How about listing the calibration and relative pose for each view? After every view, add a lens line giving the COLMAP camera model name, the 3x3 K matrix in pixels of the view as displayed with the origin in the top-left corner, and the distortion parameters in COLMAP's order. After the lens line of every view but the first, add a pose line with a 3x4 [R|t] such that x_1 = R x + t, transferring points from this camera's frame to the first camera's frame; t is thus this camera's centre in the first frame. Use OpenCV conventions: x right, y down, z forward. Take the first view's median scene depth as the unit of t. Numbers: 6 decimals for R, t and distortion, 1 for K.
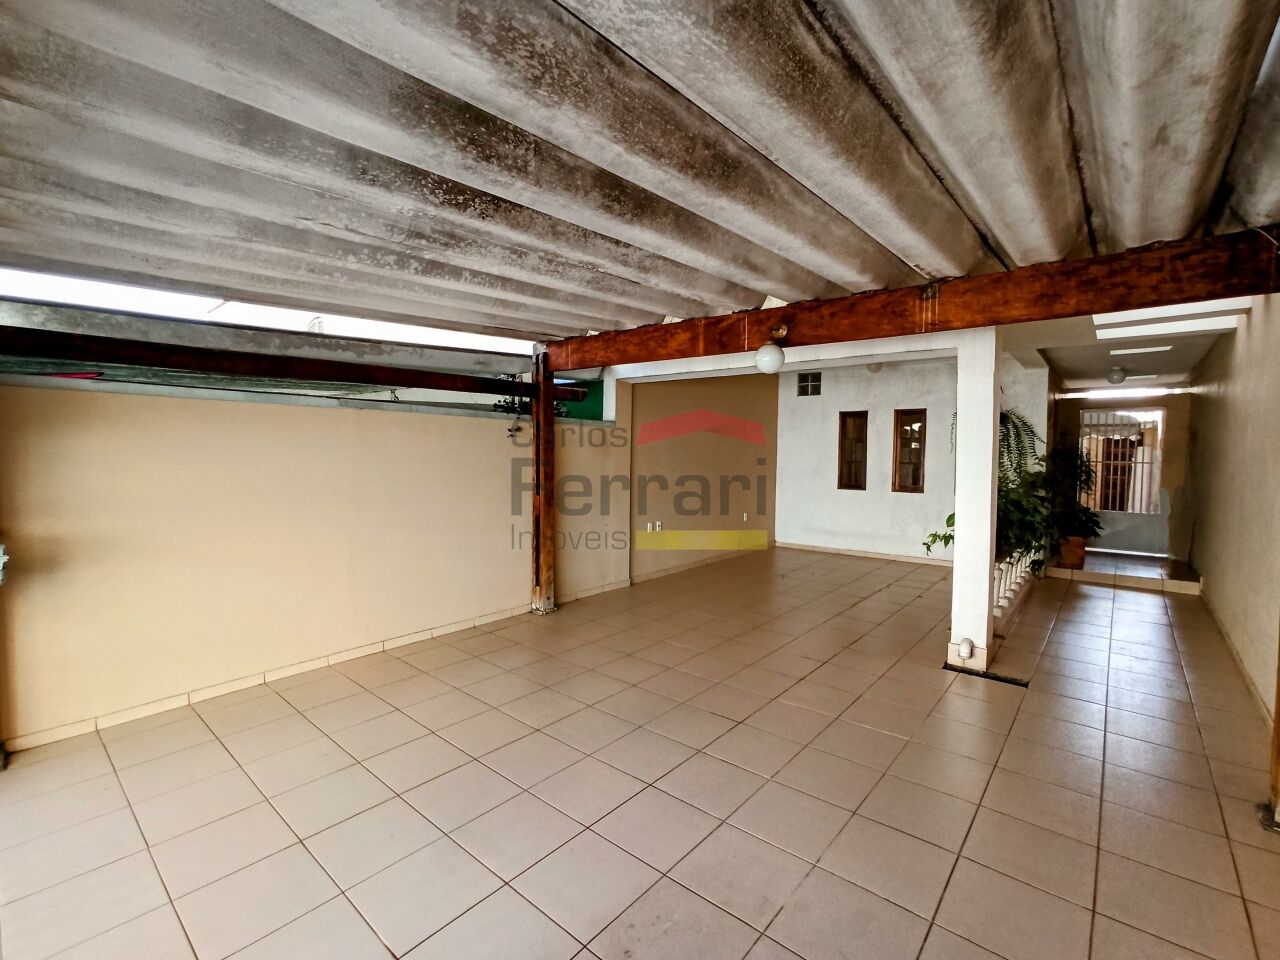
lens RADIAL K [[582.1, 0, 641.8], [0, 582.1, 472.2], [0, 0, 1]] dist [-0.058647, 0.034395]
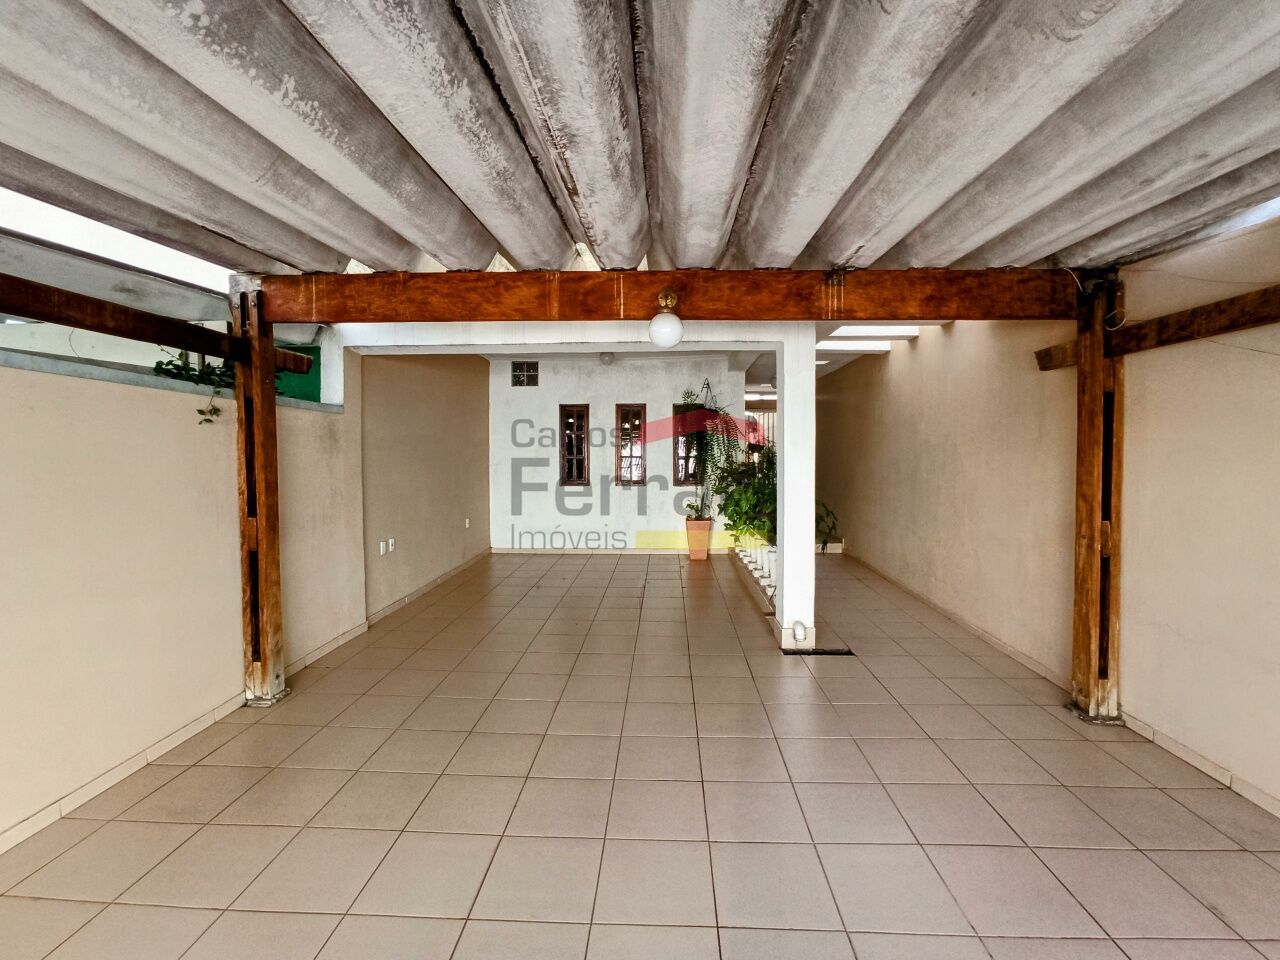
lens RADIAL K [[582.1, 0, 641.8], [0, 582.1, 472.2], [0, 0, 1]] dist [-0.058647, 0.034395]
pose [[0.788620, -0.034472, 0.613914, -0.254631], [0.031929, 0.999376, 0.015101, -0.005961], [-0.614051, 0.007693, 0.789229, 0.289981]]
